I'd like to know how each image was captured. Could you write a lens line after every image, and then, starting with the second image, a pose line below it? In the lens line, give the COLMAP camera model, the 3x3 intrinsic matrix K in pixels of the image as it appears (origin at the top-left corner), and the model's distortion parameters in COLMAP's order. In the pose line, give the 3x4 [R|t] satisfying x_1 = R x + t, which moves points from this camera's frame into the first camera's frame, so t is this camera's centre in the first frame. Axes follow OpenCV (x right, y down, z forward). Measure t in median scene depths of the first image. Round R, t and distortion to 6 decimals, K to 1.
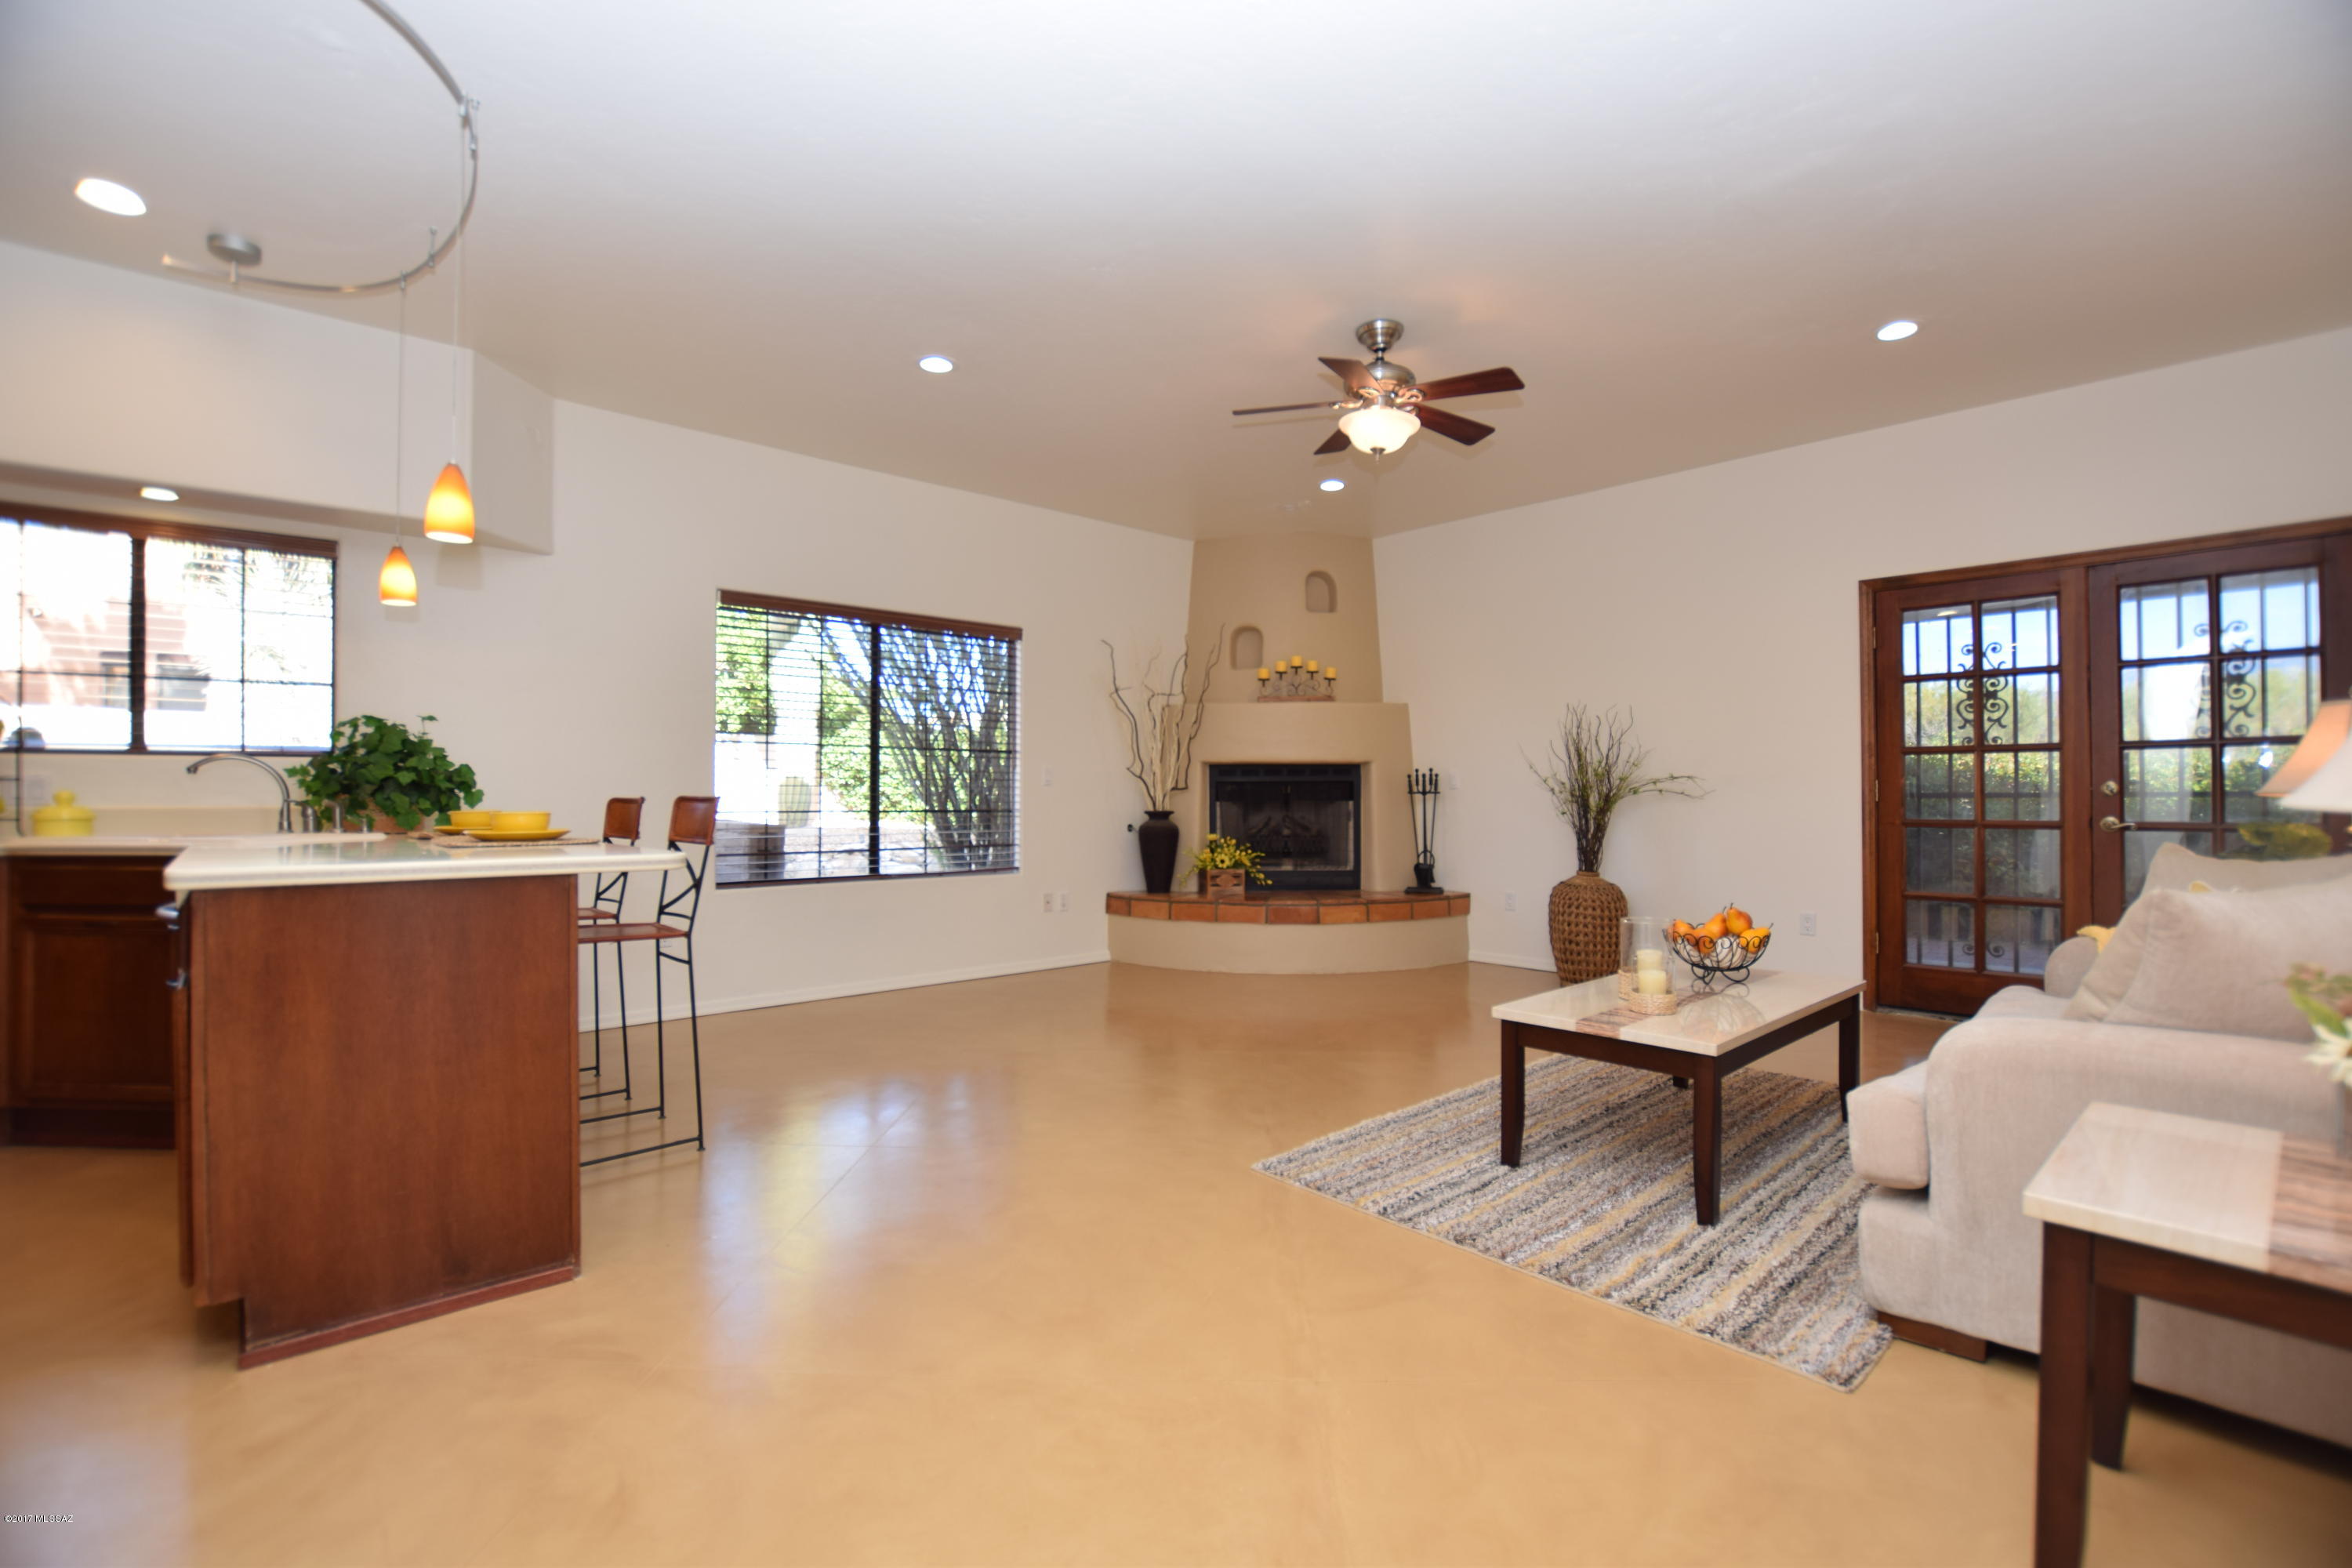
lens RADIAL K [[1033.3, 0, 1178.9], [0, 1033.3, 791.7], [0, 0, 1]] dist [-0.028891, 0.000919]
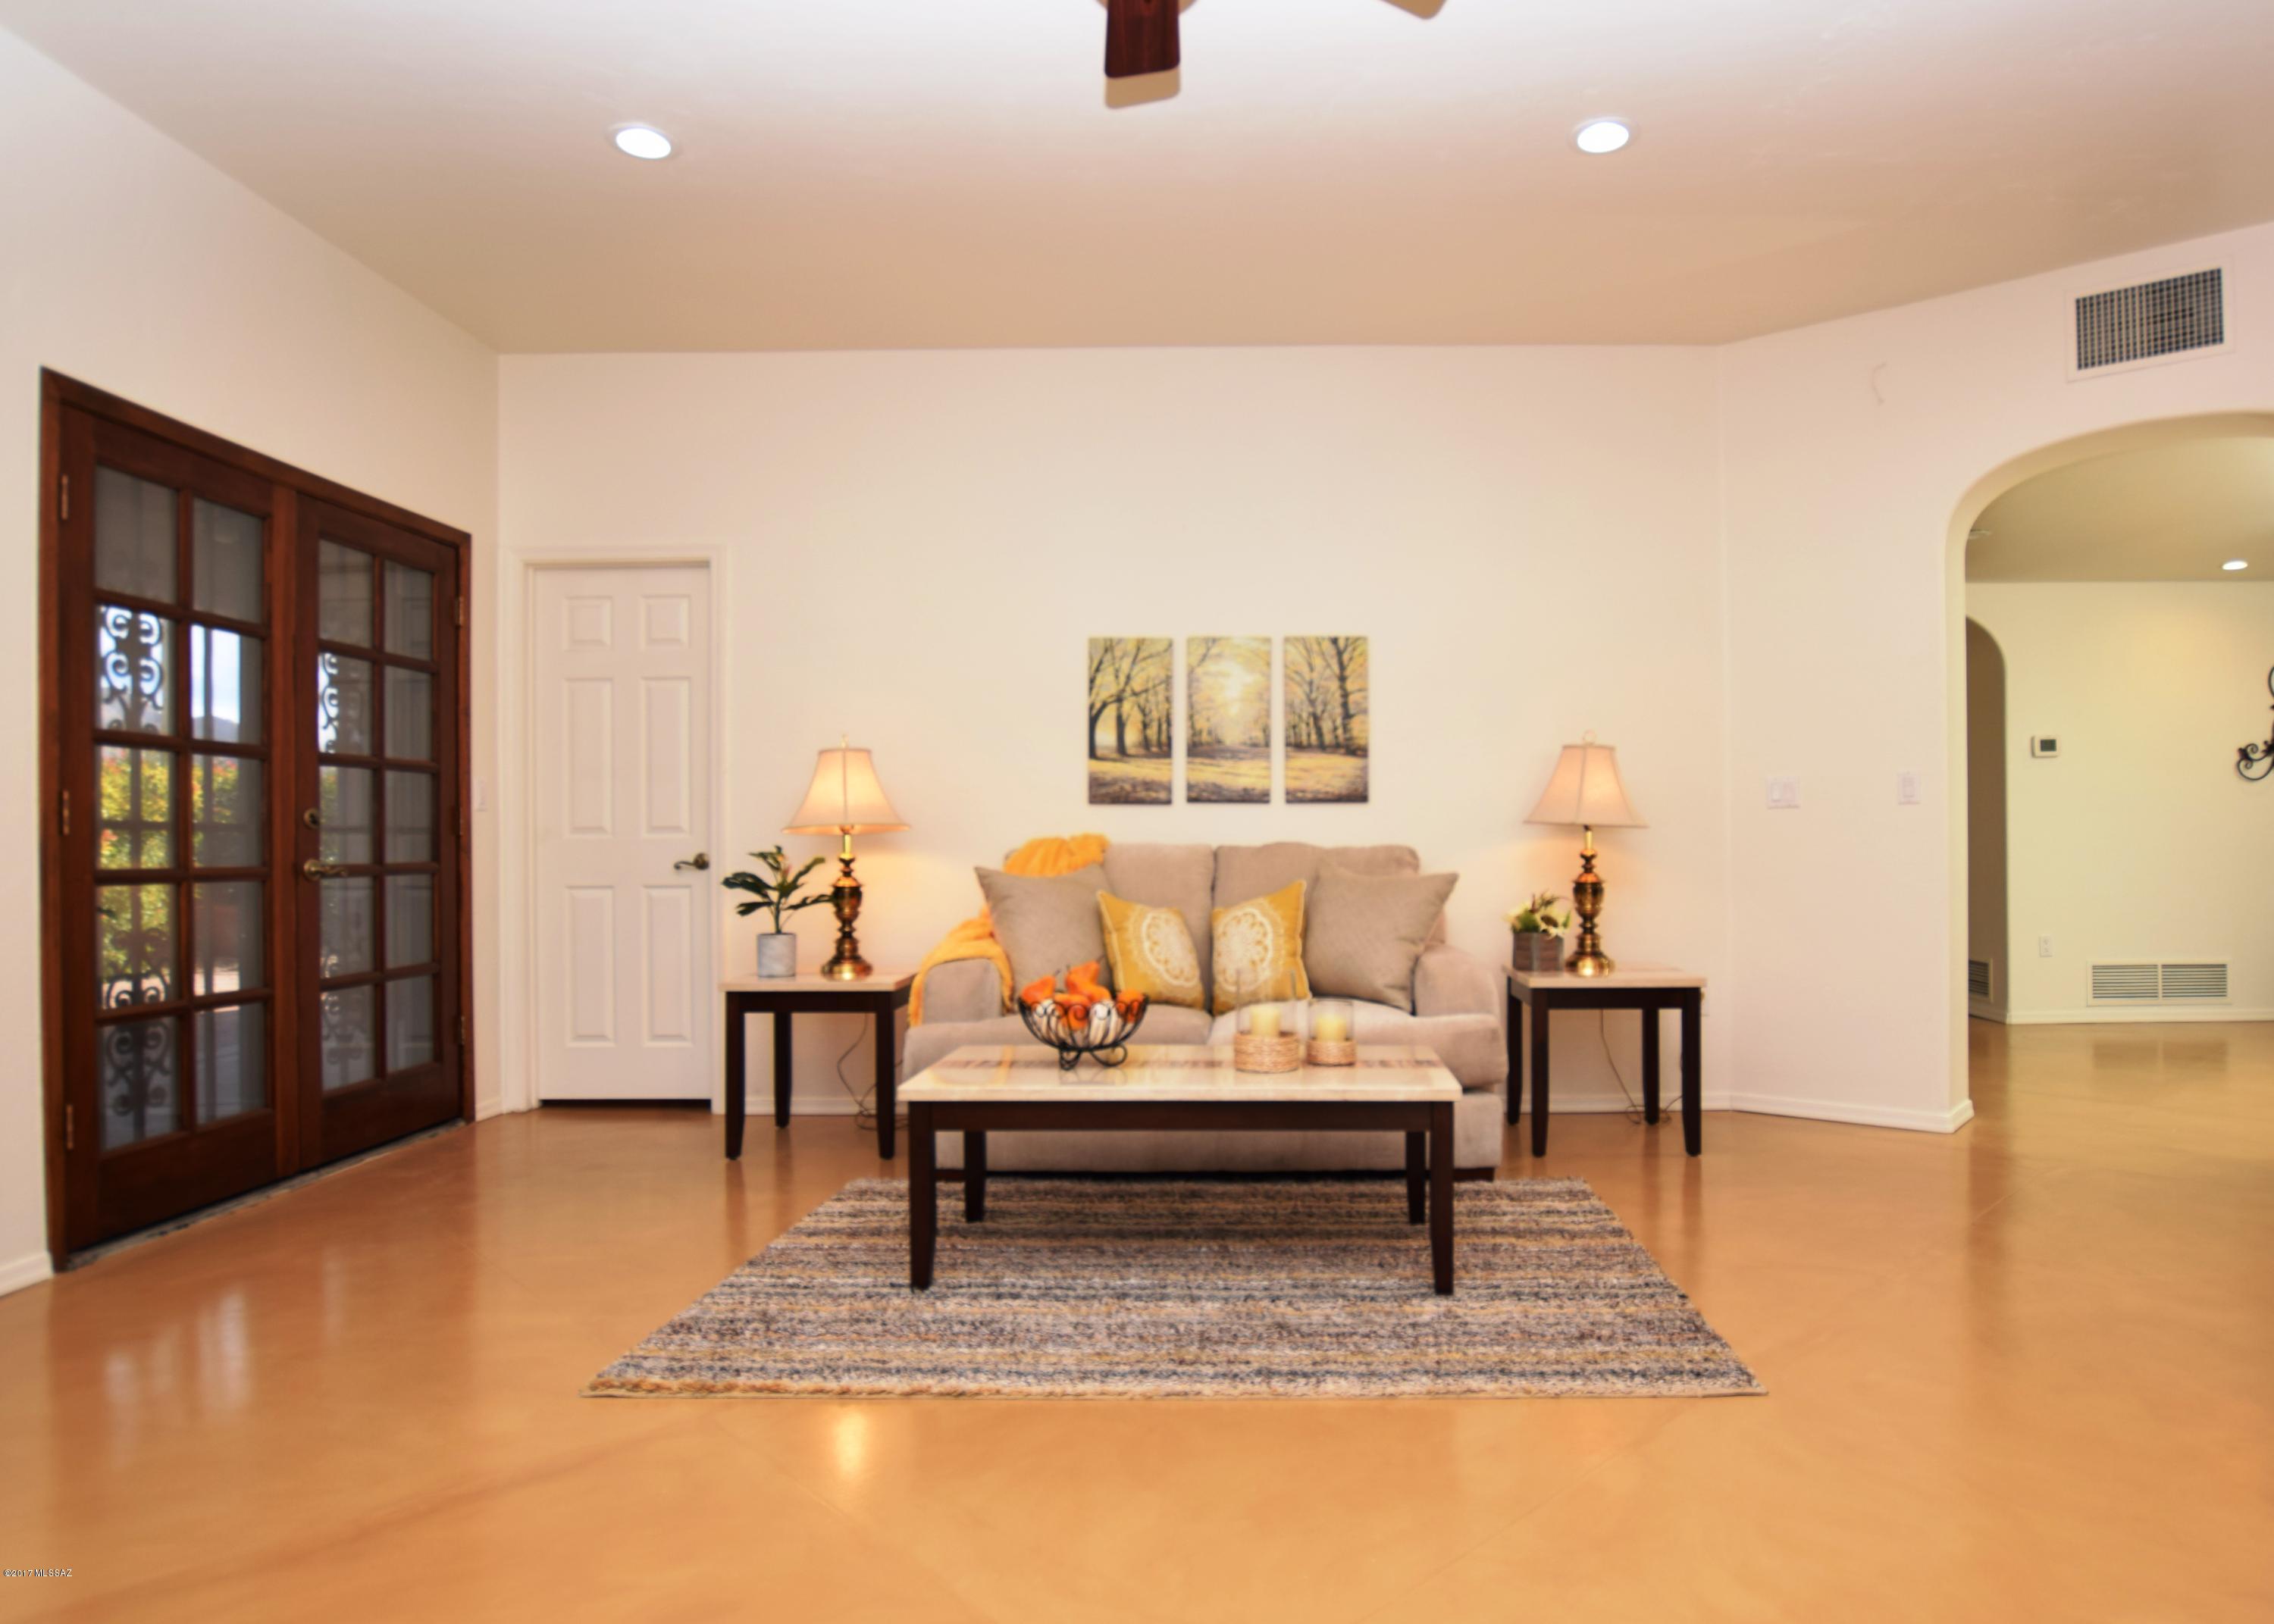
lens RADIAL K [[1346.3, 0, 1238.0], [0, 1346.3, 844.4], [0, 0, 1]] dist [-0.037029, 0.001754]
pose [[-0.730820, 0.005247, 0.682550, -0.126995], [0.004456, 0.999986, -0.002916, 0.015780], [-0.682556, 0.000911, -0.730833, 0.923215]]
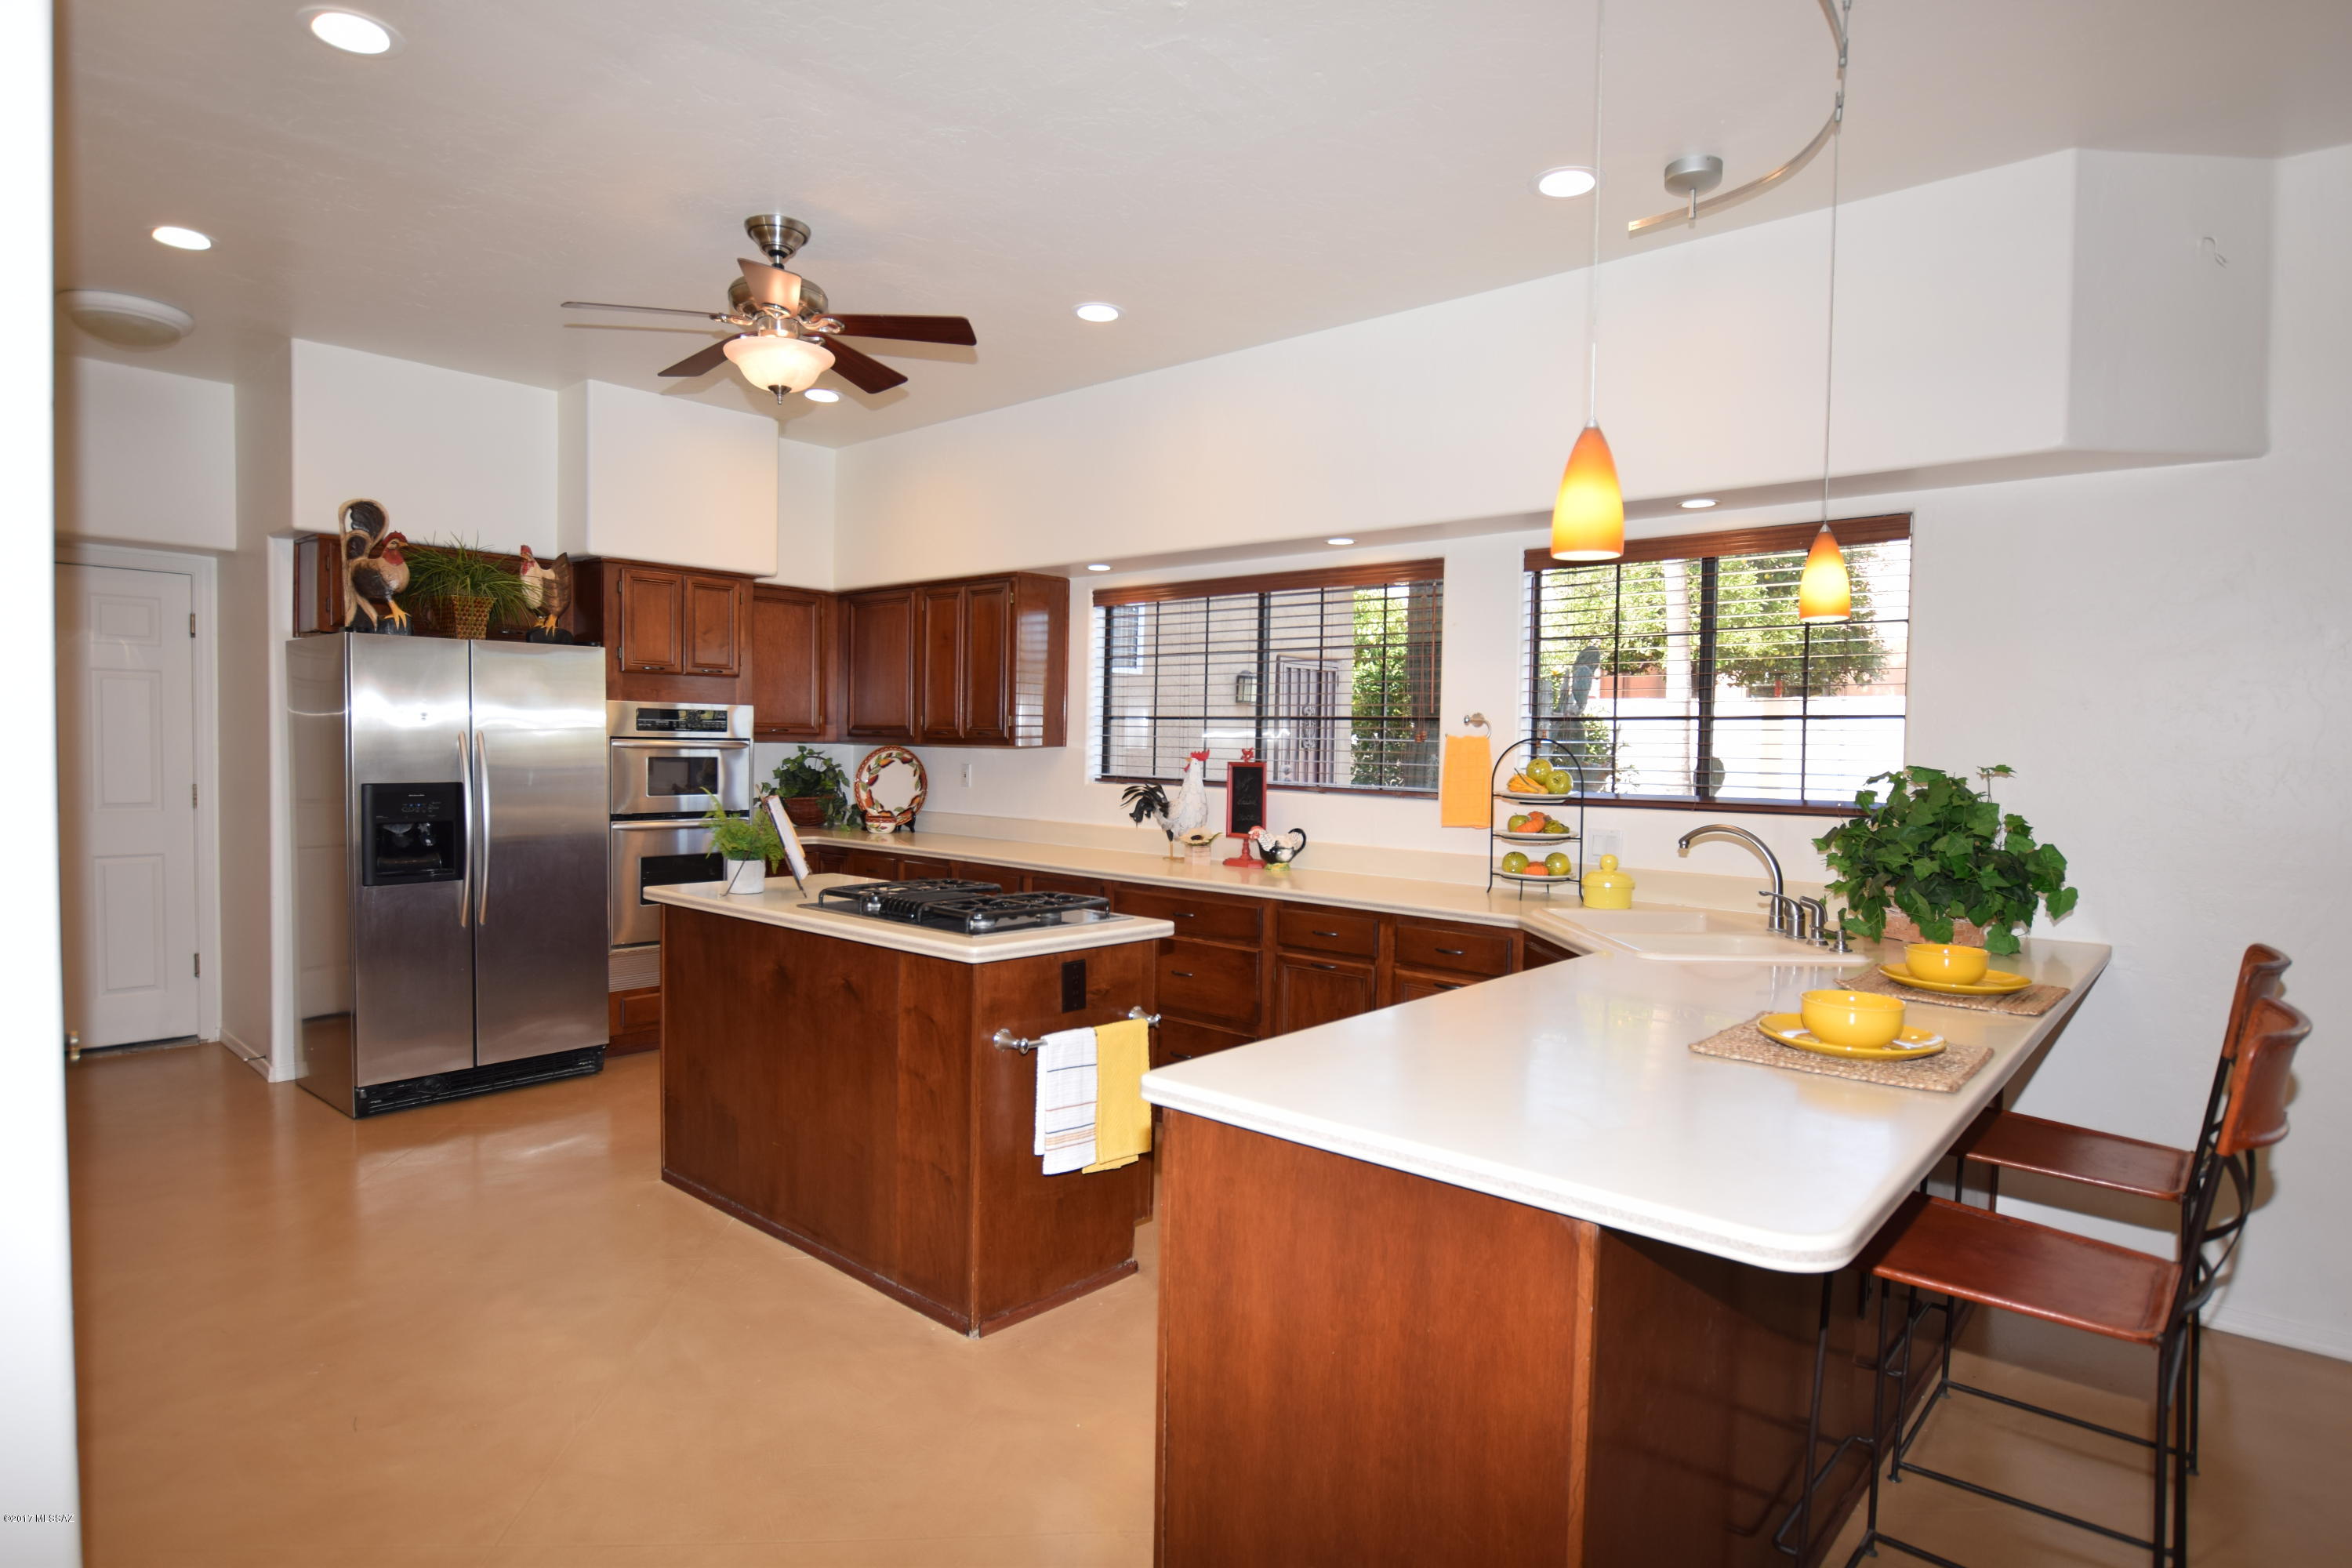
lens RADIAL K [[1271.7, 0, 1176.4], [0, 1271.7, 793.5], [0, 0, 1]] dist [-0.020542, 0.001028]
pose [[0.091962, 0.039496, -0.994979, -0.002879], [-0.013068, 0.999175, 0.038455, -0.055867], [0.995677, 0.009466, 0.092402, 0.290209]]
